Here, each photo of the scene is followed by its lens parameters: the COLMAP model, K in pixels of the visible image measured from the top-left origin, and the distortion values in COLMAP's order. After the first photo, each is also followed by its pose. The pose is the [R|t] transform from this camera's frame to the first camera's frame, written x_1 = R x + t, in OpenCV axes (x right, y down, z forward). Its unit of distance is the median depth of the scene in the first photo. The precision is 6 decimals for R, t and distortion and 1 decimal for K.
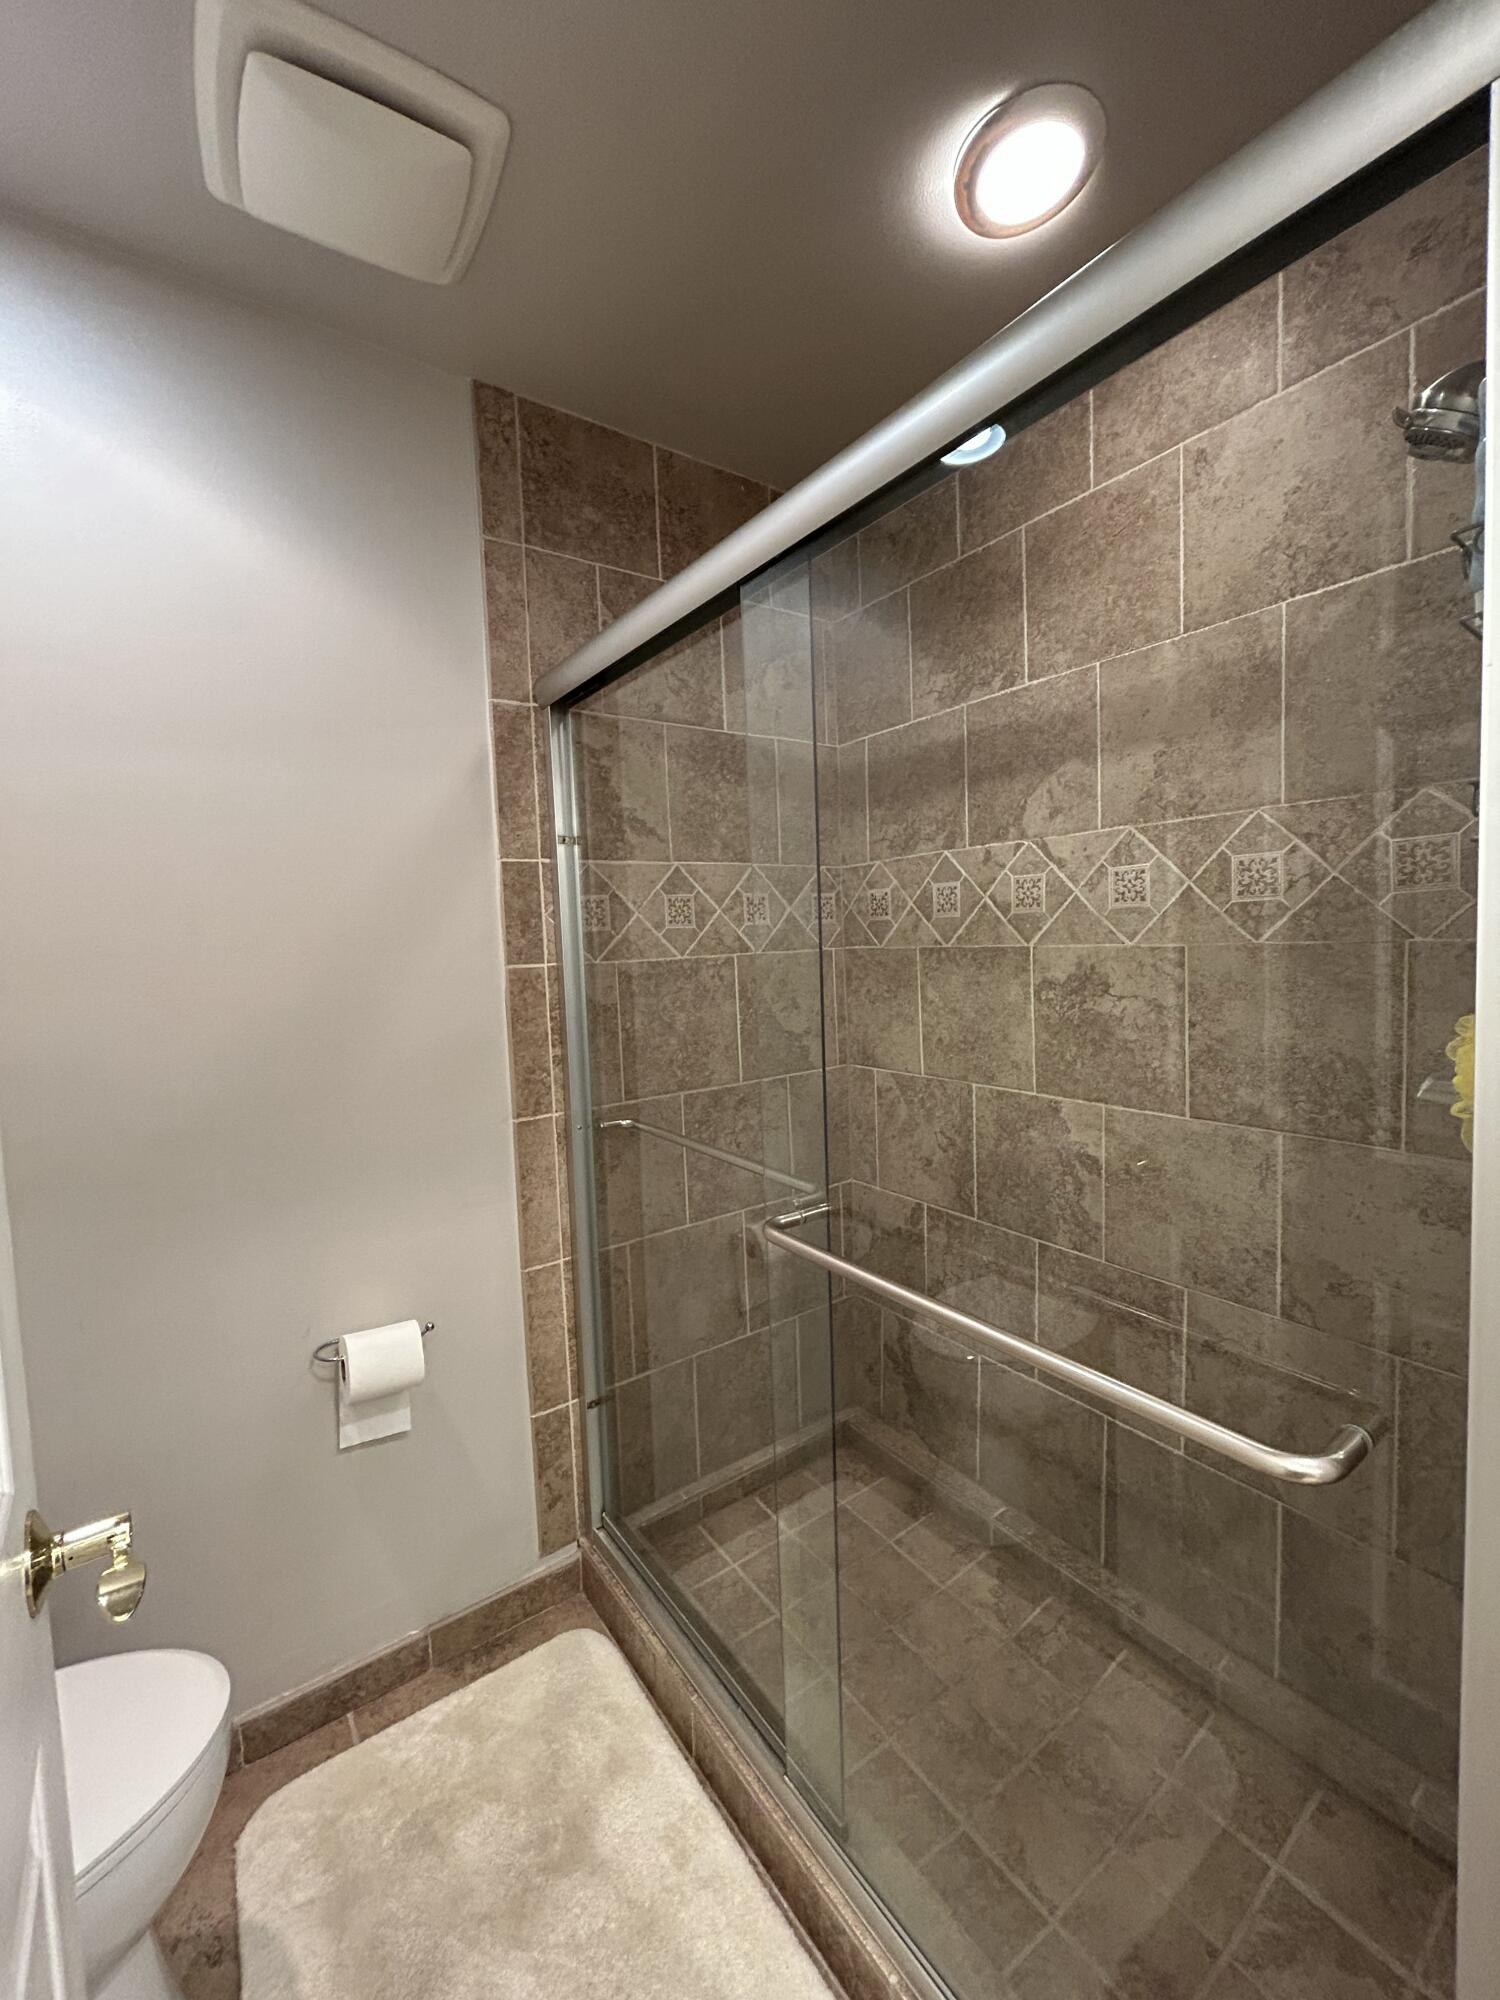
lens RADIAL K [[802.7, 0, 743.2], [0, 802.7, 997.1], [0, 0, 1]] dist [-0.003227, 0.000854]
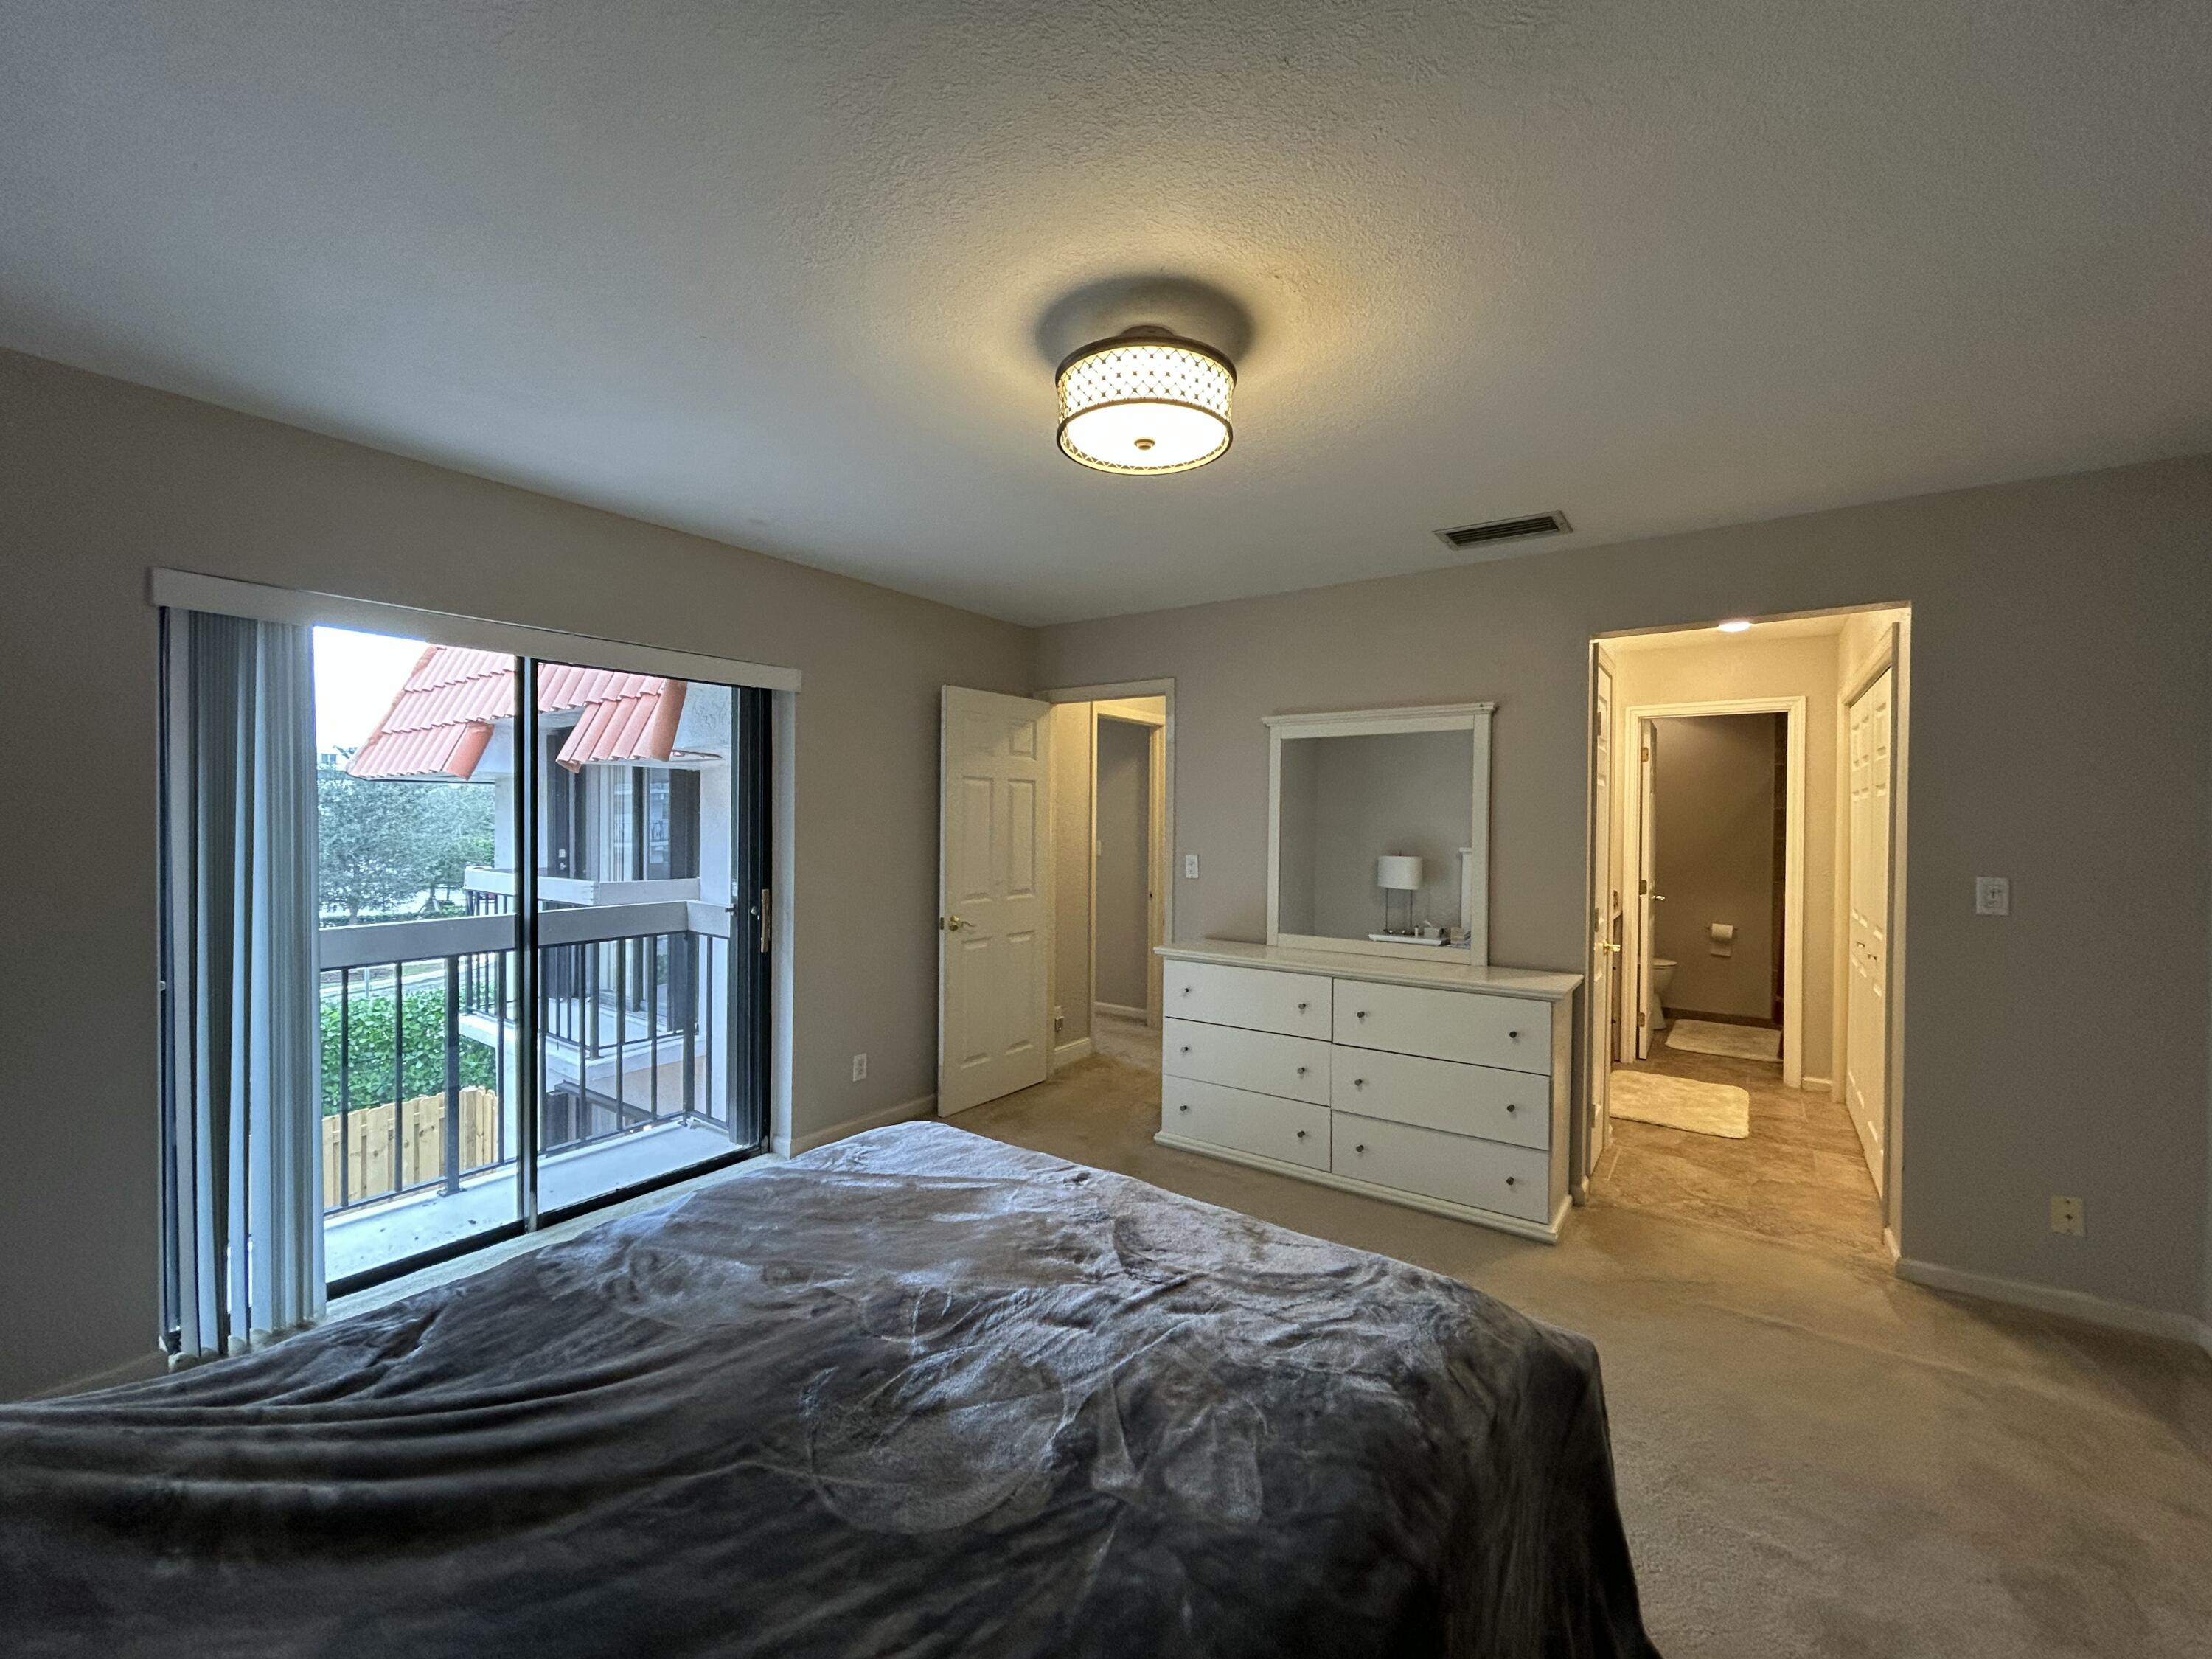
lens RADIAL K [[887.8, 0, 1101.3], [0, 887.8, 836.2], [0, 0, 1]] dist [-0.003227, 0.000854]
pose [[0.310120, 0.055686, -0.949065, 2.482130], [-0.080979, 0.996202, 0.031990, 0.064216], [0.947242, 0.066933, 0.313452, -3.025344]]
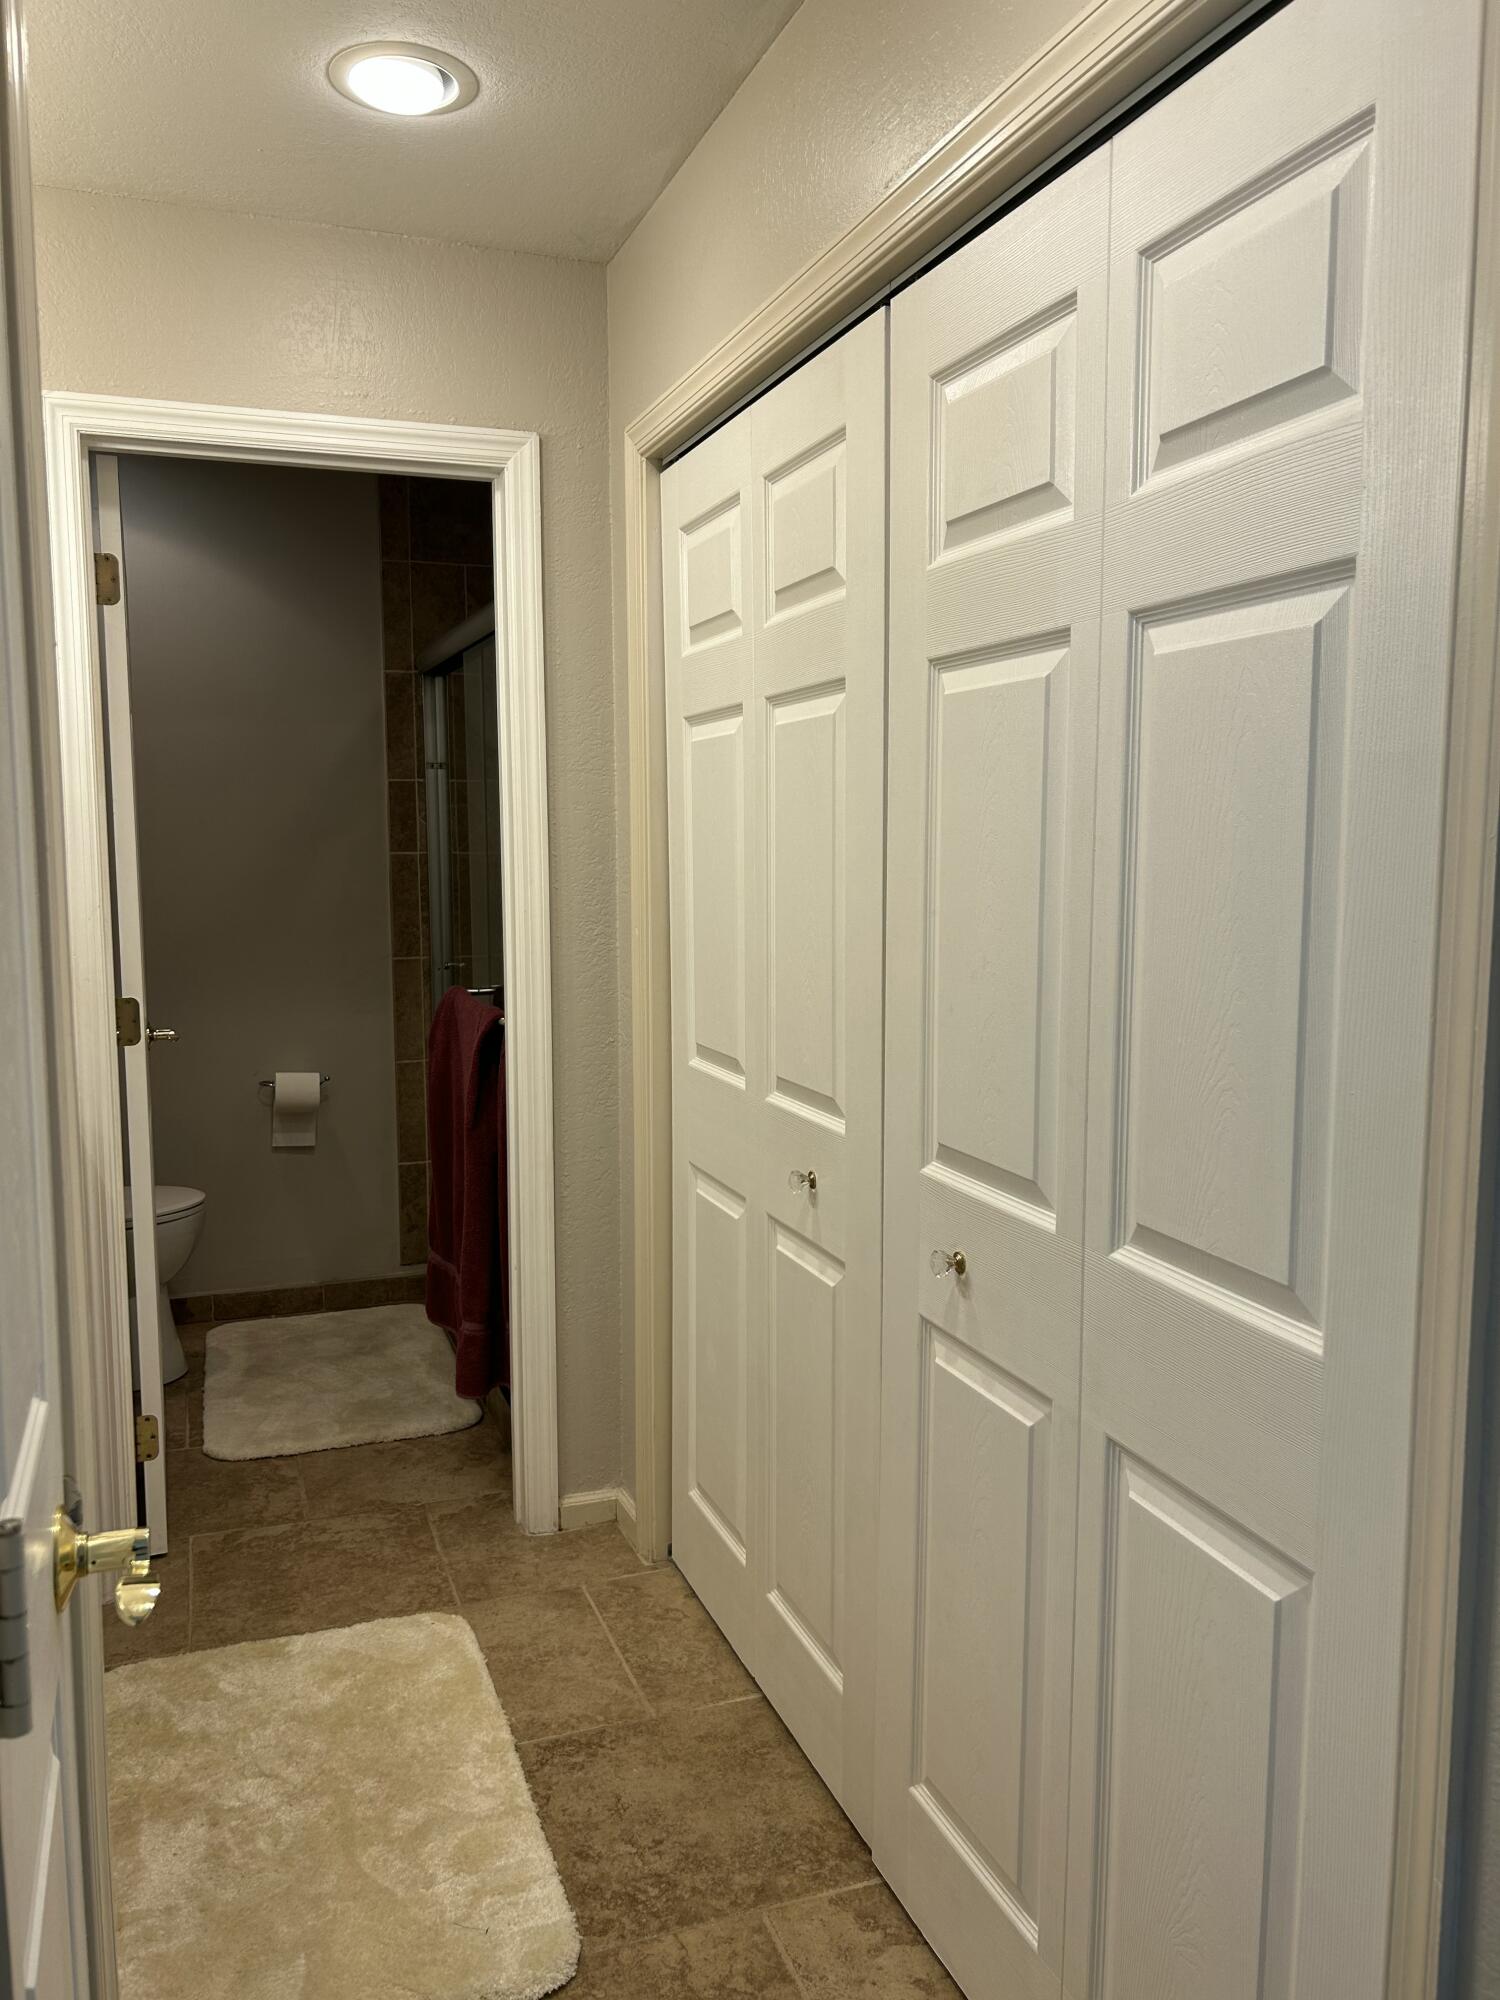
lens RADIAL K [[1532.6, 0, 753.5], [0, 1532.6, 1000.5], [0, 0, 1]] dist [0.054341, -0.003265]
pose [[0.962292, 0.066655, -0.263725, 1.090486], [-0.052071, 0.996722, 0.061917, 0.022432], [0.266987, -0.045850, 0.962609, -1.525447]]
